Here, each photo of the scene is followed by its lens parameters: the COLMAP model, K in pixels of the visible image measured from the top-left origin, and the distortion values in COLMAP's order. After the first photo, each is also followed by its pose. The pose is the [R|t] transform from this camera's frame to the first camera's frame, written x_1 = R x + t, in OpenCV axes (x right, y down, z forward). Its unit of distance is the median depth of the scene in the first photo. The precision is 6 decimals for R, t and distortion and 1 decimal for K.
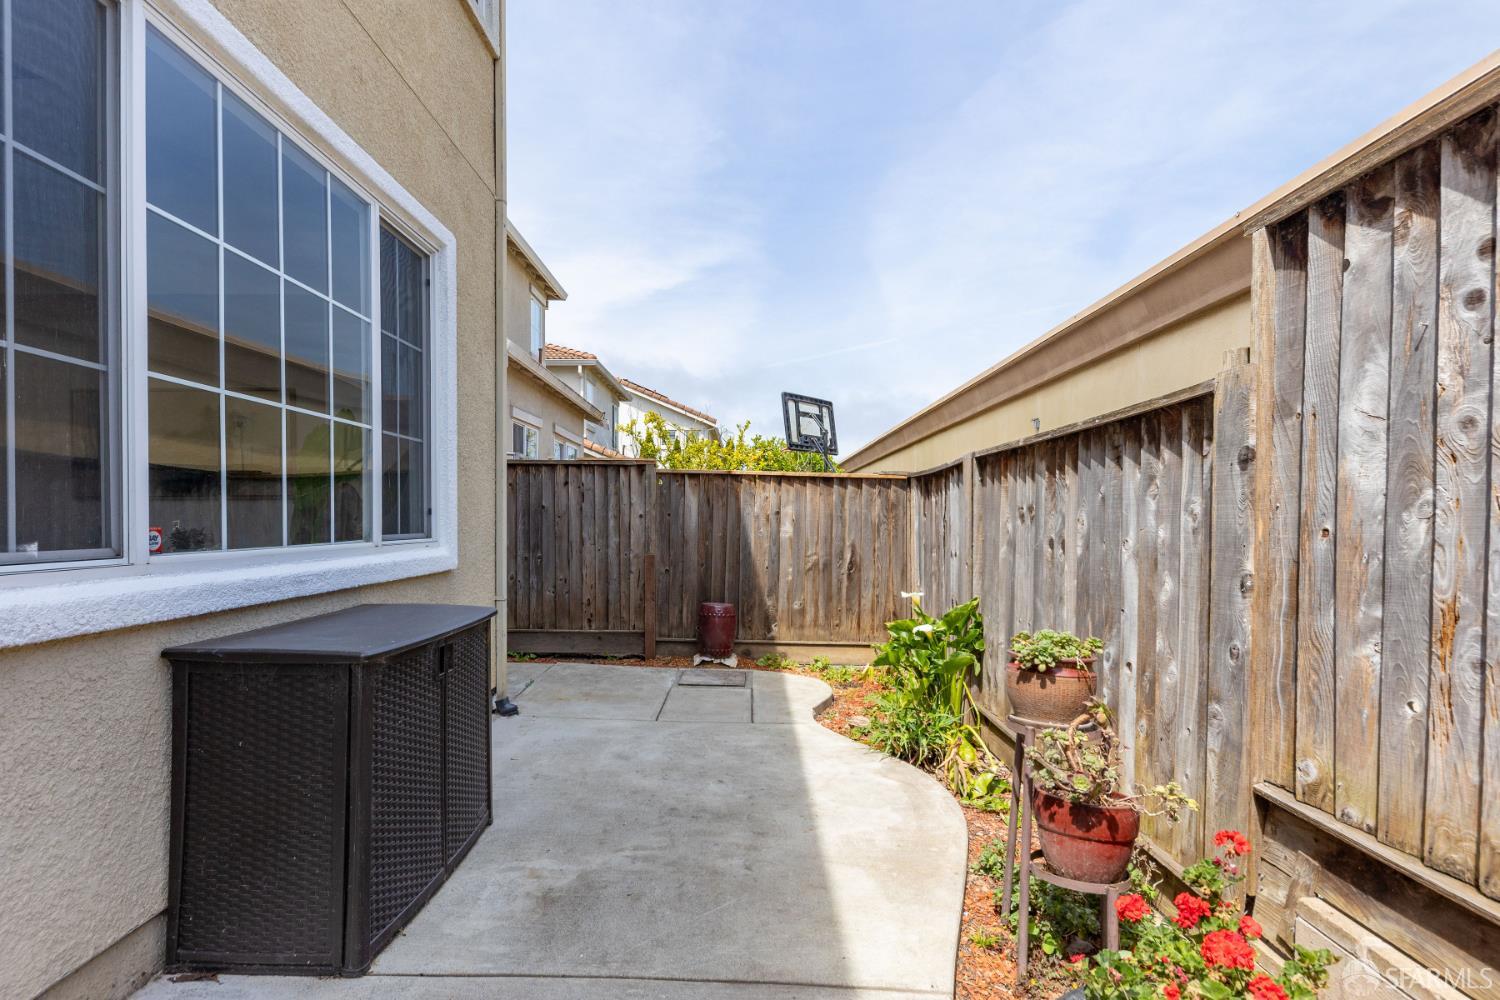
lens RADIAL K [[745.2, 0, 750.0], [0, 745.2, 500.0], [0, 0, 1]] dist [-0.000957, -0.002862]
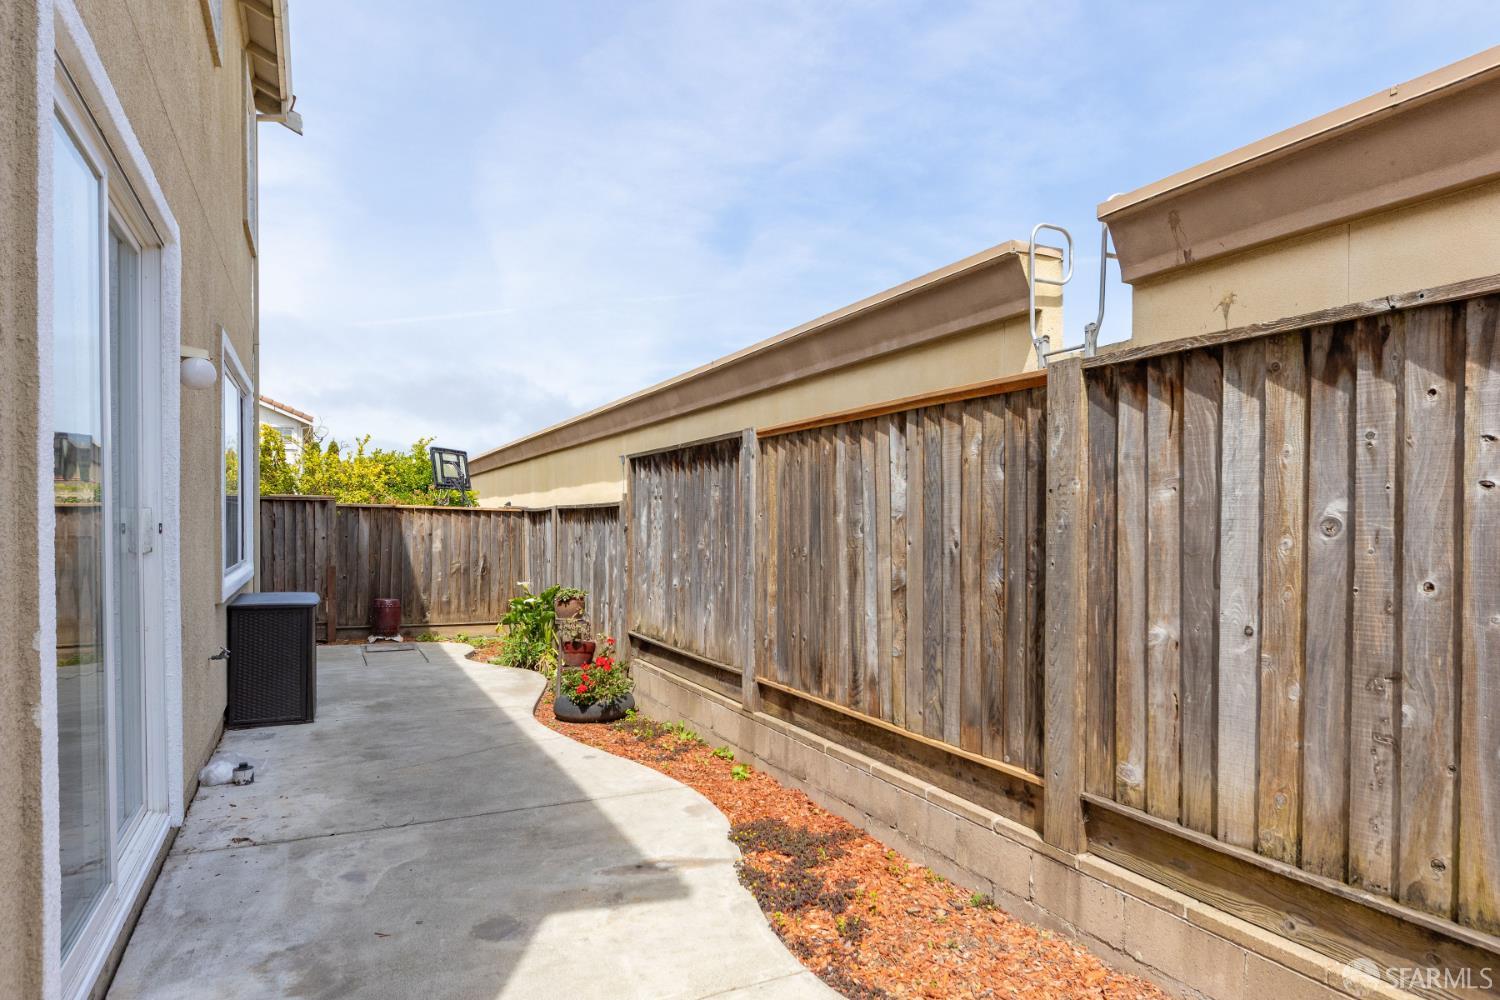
lens RADIAL K [[871.4, 0, 754.3], [0, 871.4, 553.0], [0, 0, 1]] dist [0.003562, 0.000466]
pose [[0.895975, -0.019837, 0.443660, -0.149759], [-0.009386, 0.997933, 0.063575, -0.059786], [-0.444004, -0.061126, 0.893937, -0.781514]]
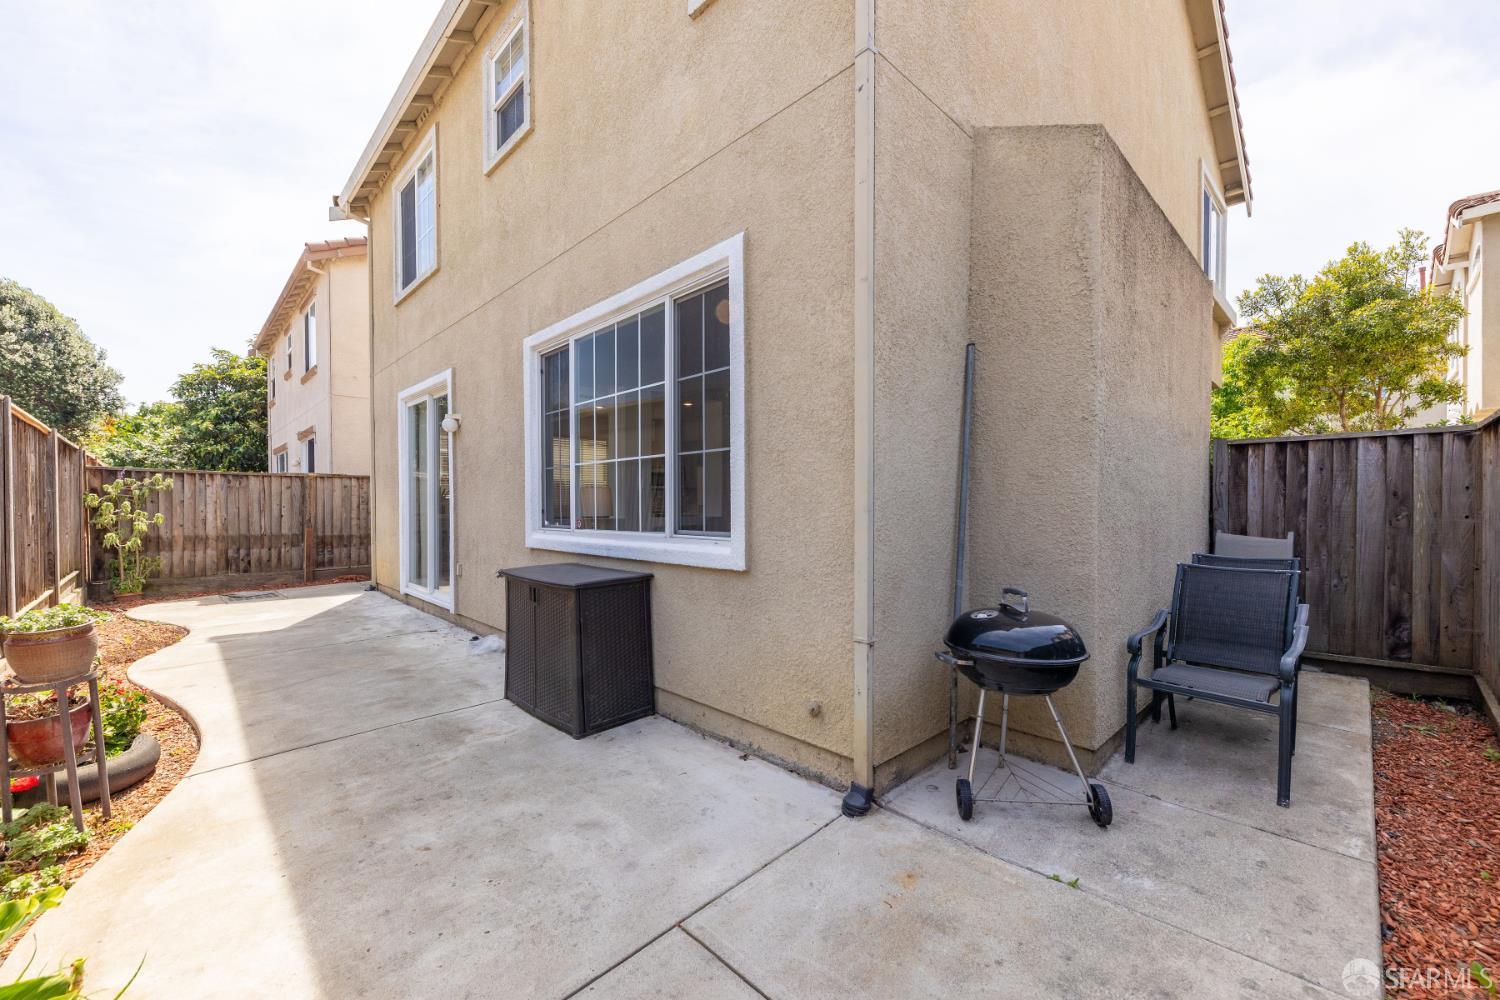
lens RADIAL K [[590.2, 0, 754.1], [0, 590.2, 509.8], [0, 0, 1]] dist [0.000530, -0.000011]
pose [[-0.713774, 0.006734, -0.700344, 0.084635], [0.018583, 0.999784, -0.009326, 0.011017], [0.700130, -0.019671, -0.713745, 0.940733]]
